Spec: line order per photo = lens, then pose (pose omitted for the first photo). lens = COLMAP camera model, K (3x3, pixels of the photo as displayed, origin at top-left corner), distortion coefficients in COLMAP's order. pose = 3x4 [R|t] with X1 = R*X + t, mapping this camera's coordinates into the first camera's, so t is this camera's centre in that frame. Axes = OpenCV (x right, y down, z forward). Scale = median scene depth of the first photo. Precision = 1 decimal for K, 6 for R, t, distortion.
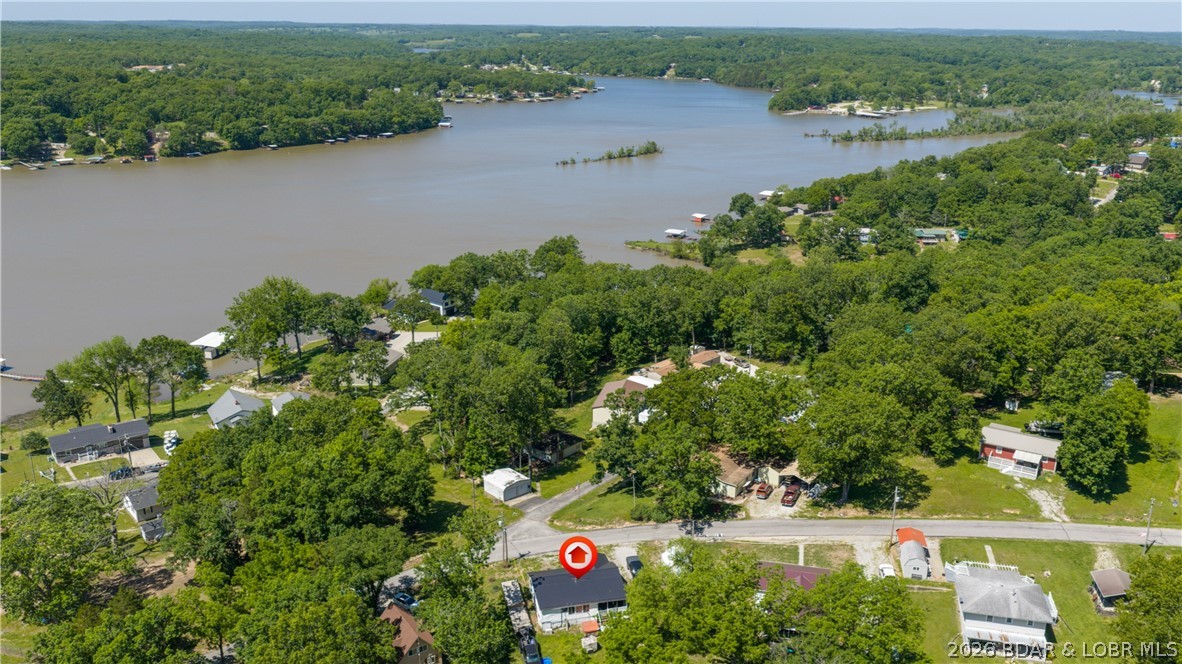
lens RADIAL K [[978.2, 0, 591.0], [0, 978.2, 332.0], [0, 0, 1]] dist [0.030357, -0.061601]
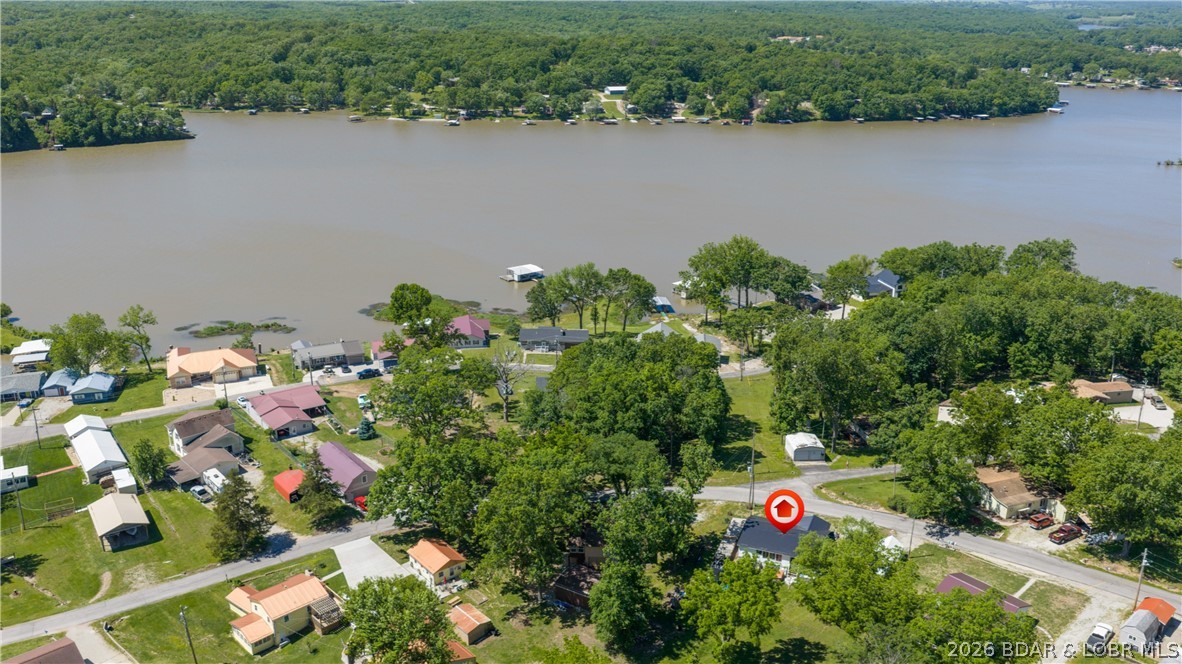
lens RADIAL K [[978.2, 0, 591.0], [0, 978.2, 332.0], [0, 0, 1]] dist [0.030357, -0.061601]
pose [[0.807107, 0.196886, -0.556609, 0.125261], [-0.182186, 0.979805, 0.082403, -0.006448], [0.561593, 0.034899, 0.826678, -0.013308]]
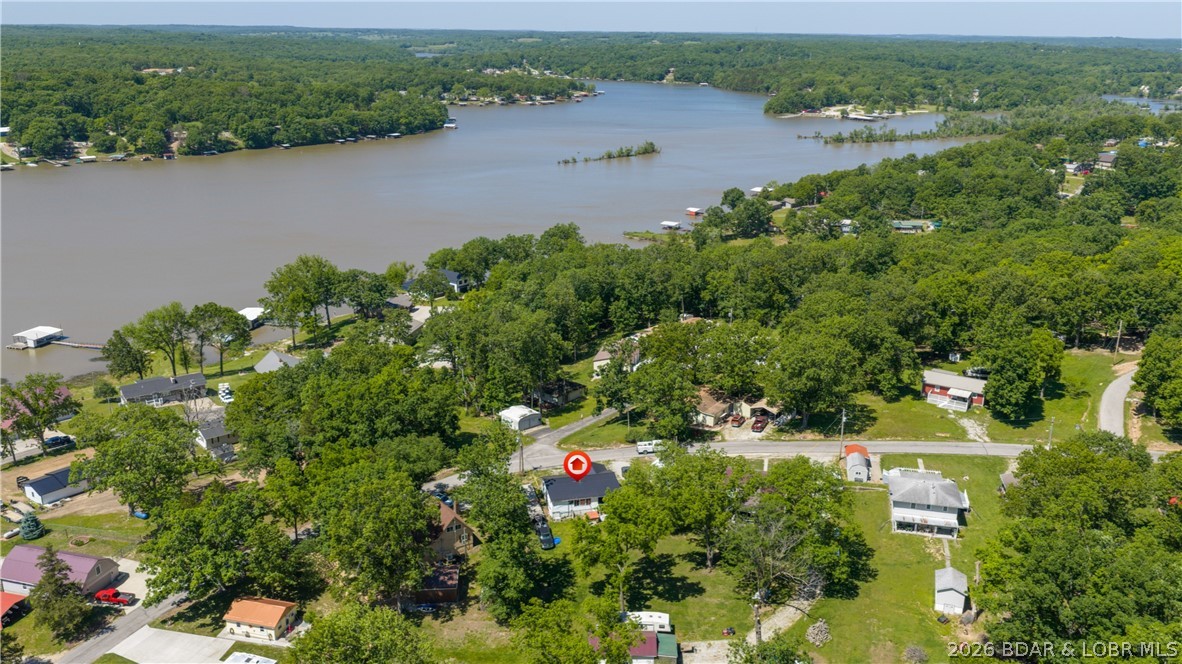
lens RADIAL K [[978.2, 0, 591.0], [0, 978.2, 332.0], [0, 0, 1]] dist [0.030357, -0.061601]
pose [[0.999997, 0.002508, 0.000594, -0.000988], [-0.002505, 0.999984, -0.005022, 0.024016], [-0.000607, 0.005020, 0.999987, -0.074389]]
